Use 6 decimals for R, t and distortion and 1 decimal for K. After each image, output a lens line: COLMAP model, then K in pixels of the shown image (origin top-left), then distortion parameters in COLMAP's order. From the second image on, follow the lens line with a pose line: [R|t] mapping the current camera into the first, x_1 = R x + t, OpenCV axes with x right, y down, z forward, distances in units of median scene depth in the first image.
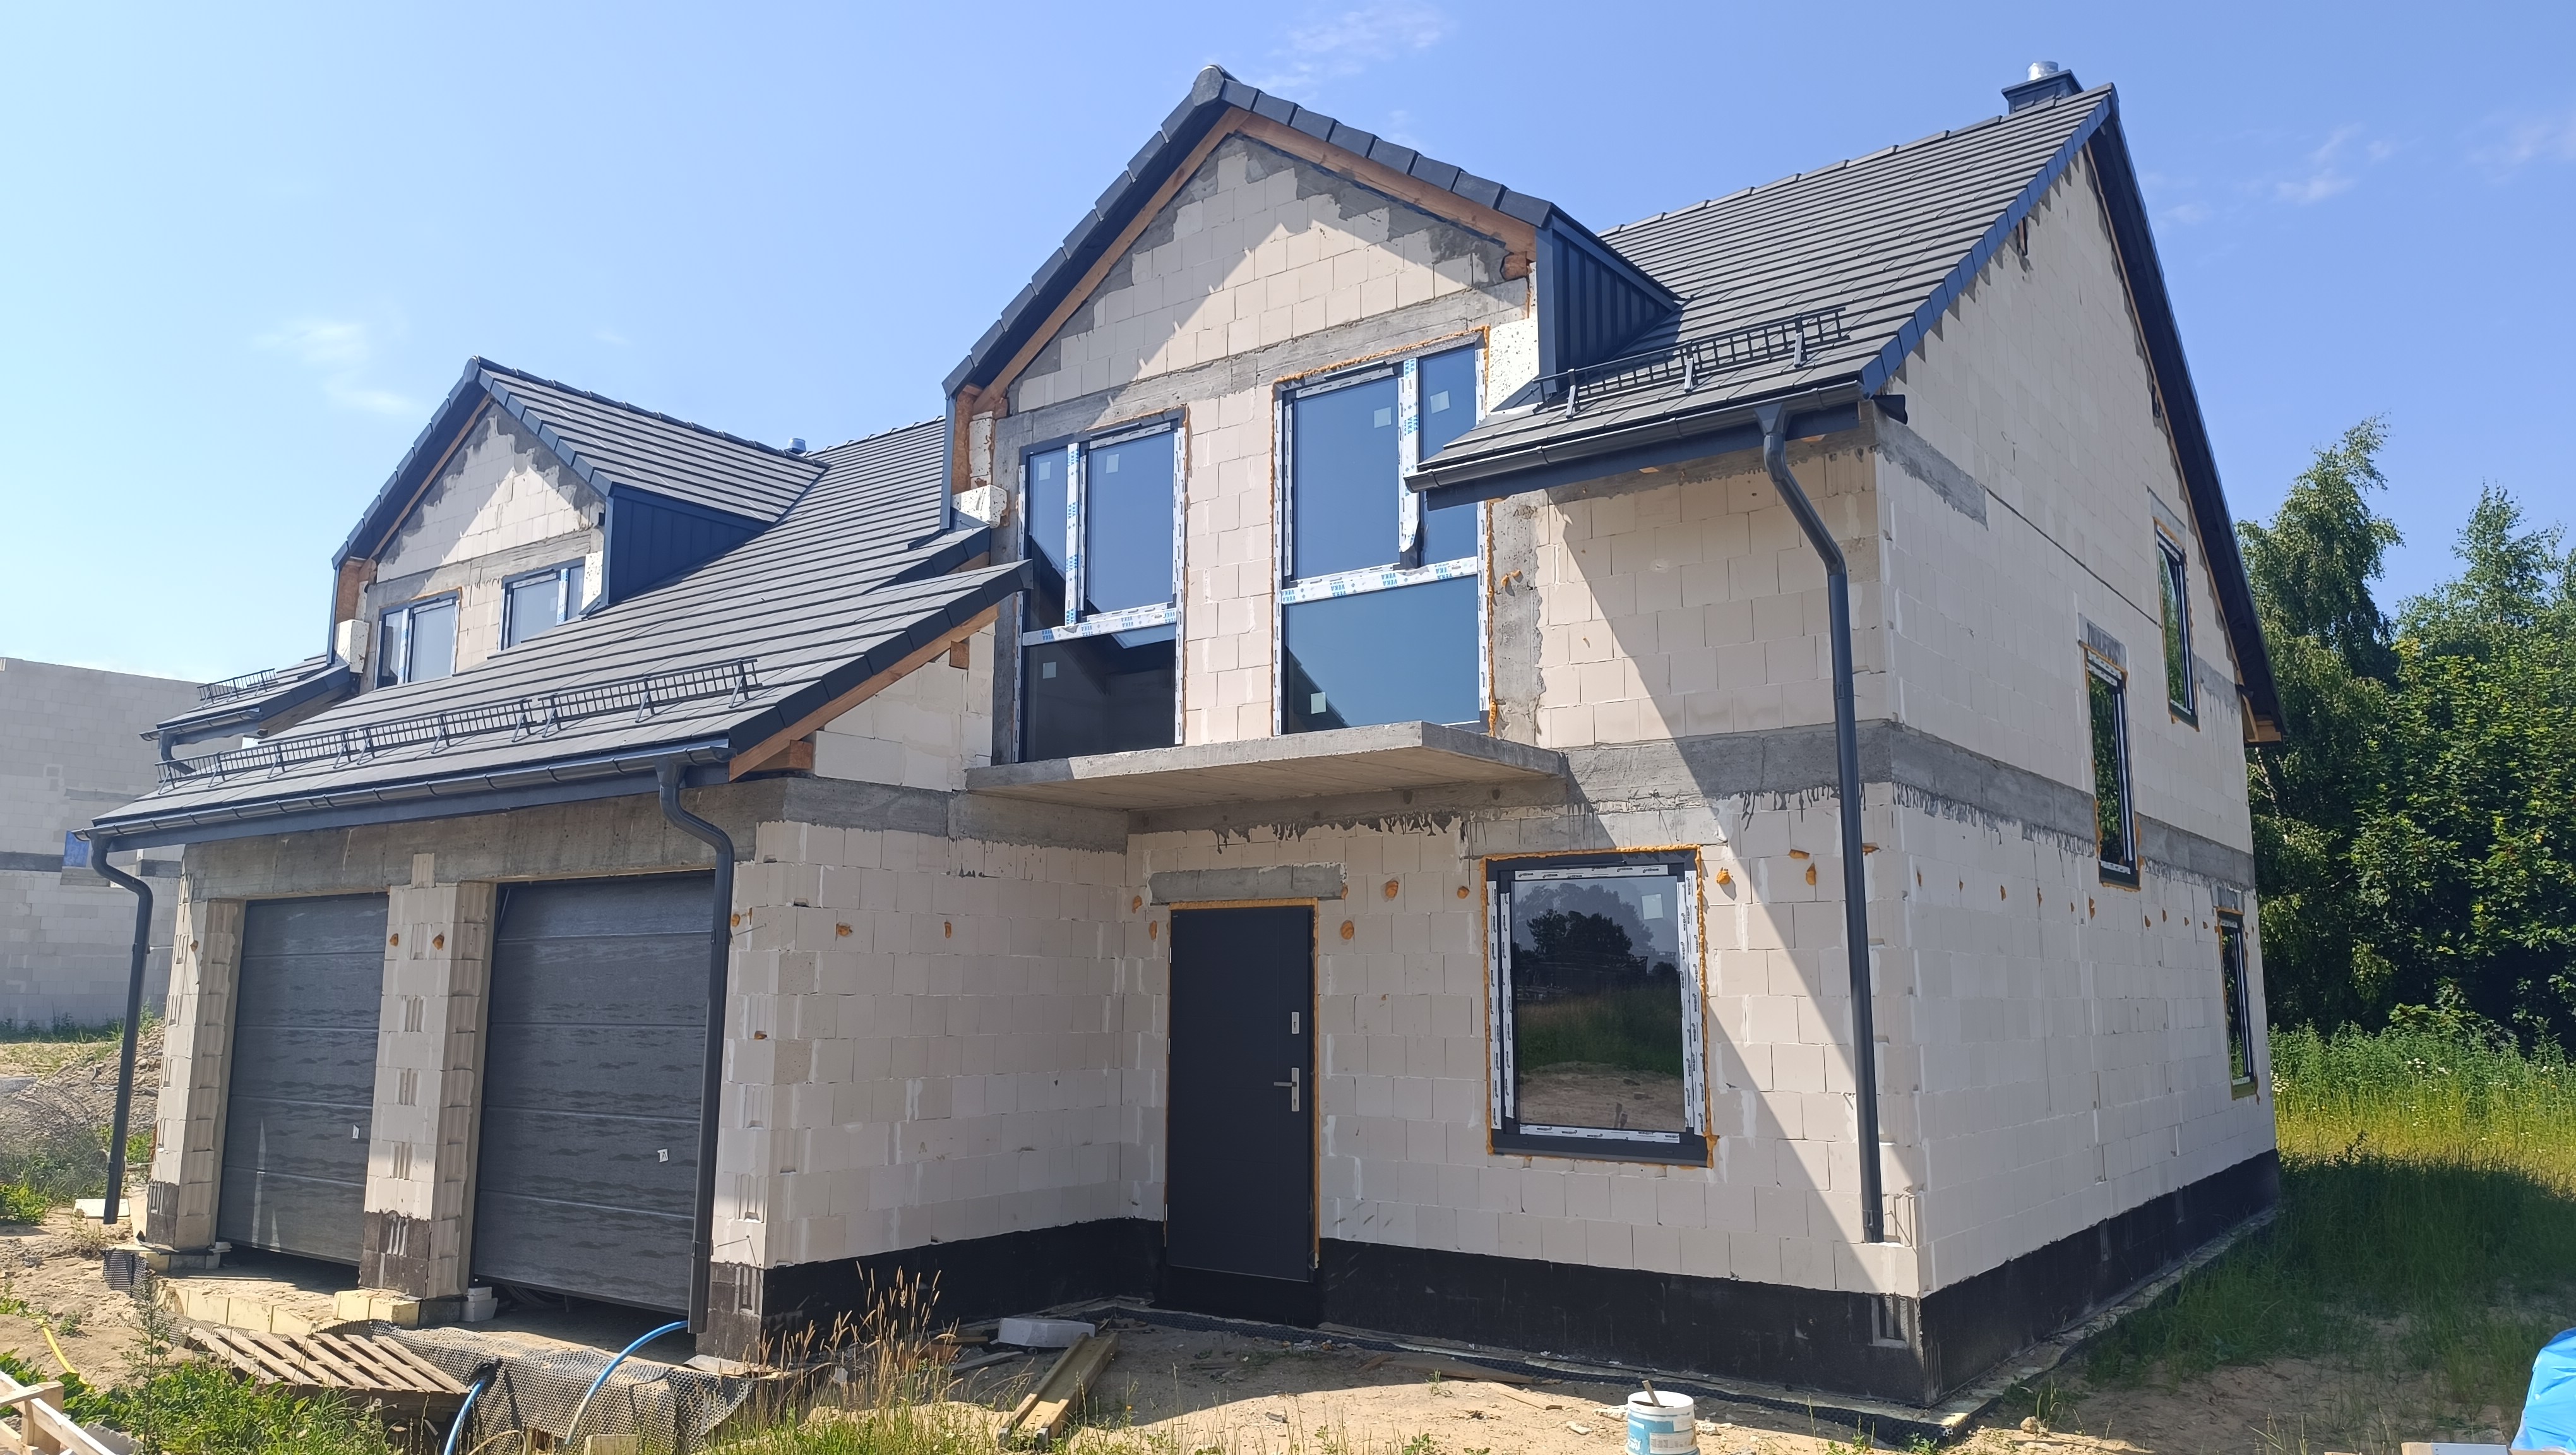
lens RADIAL K [[1746.5, 0, 1278.7], [0, 1746.5, 741.1], [0, 0, 1]] dist [0.072199, -0.104007]
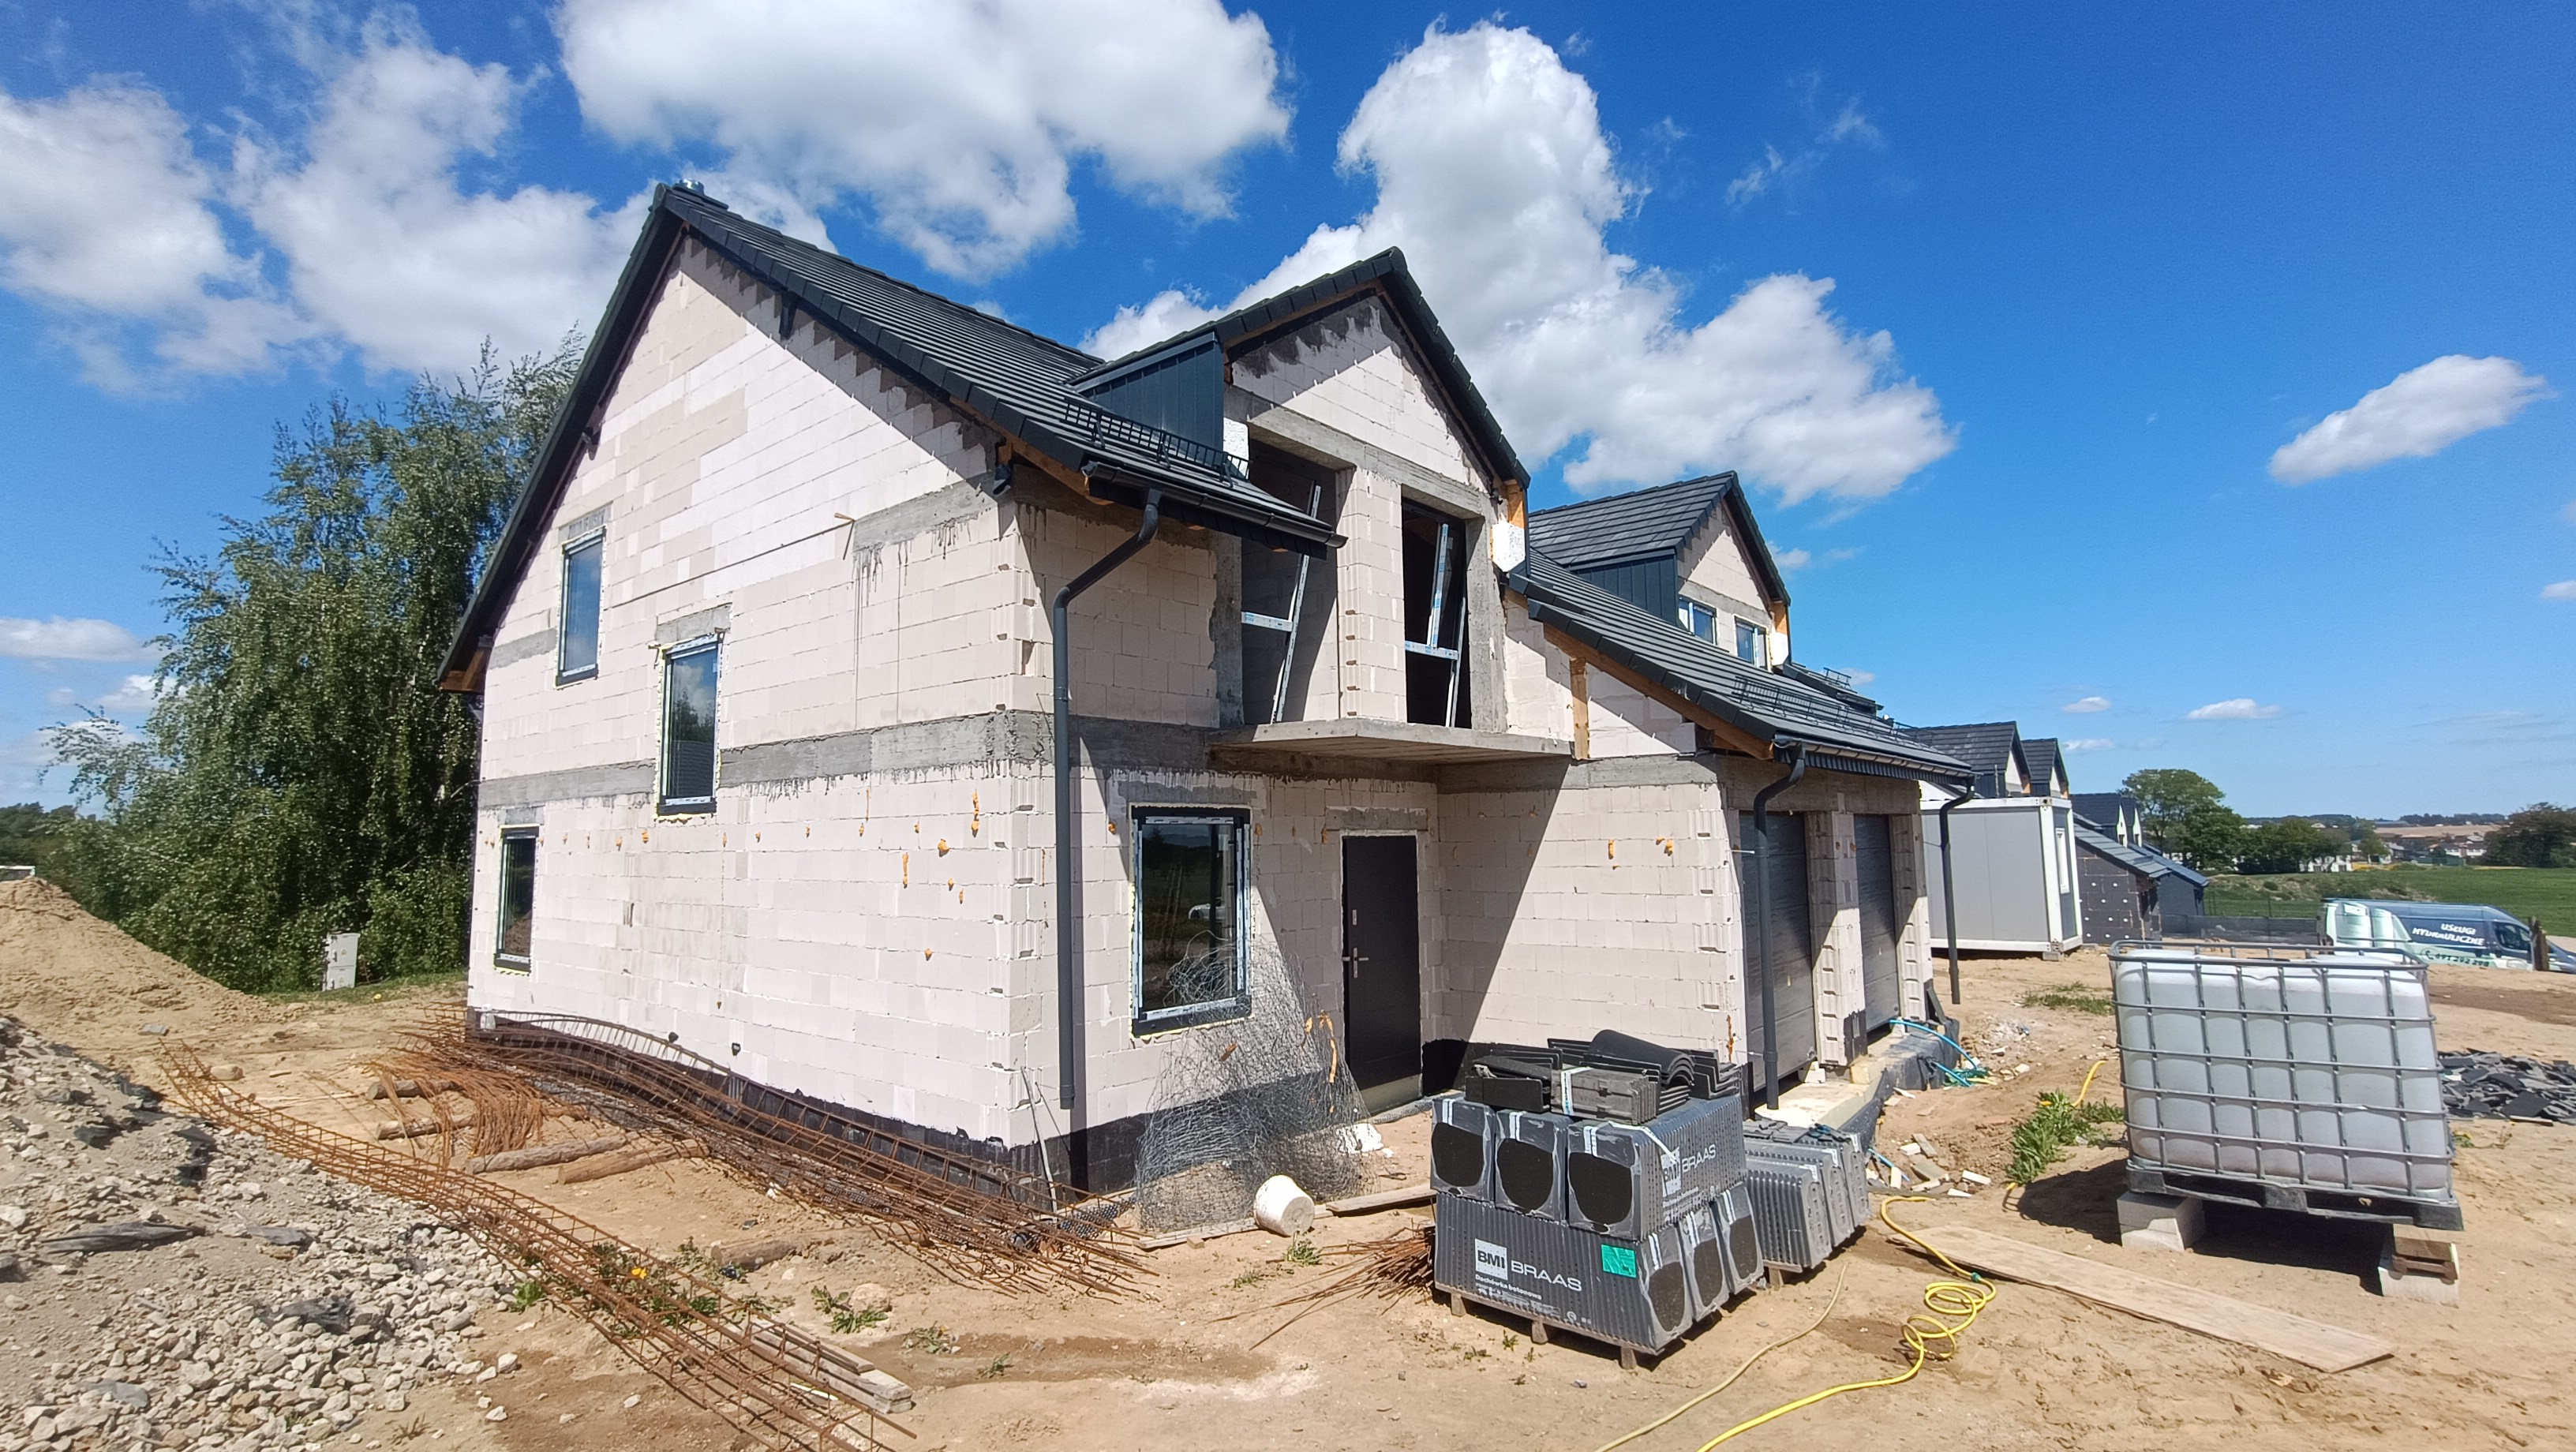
lens RADIAL K [[1175.7, 0, 1288.0], [0, 1175.7, 726.0], [0, 0, 1]] dist [-0.030131, 0.036017]
pose [[0.054777, 0.097007, 0.993775, -1.701725], [-0.125751, 0.988015, -0.089513, 0.175777], [-0.990548, -0.120065, 0.066319, 1.547834]]
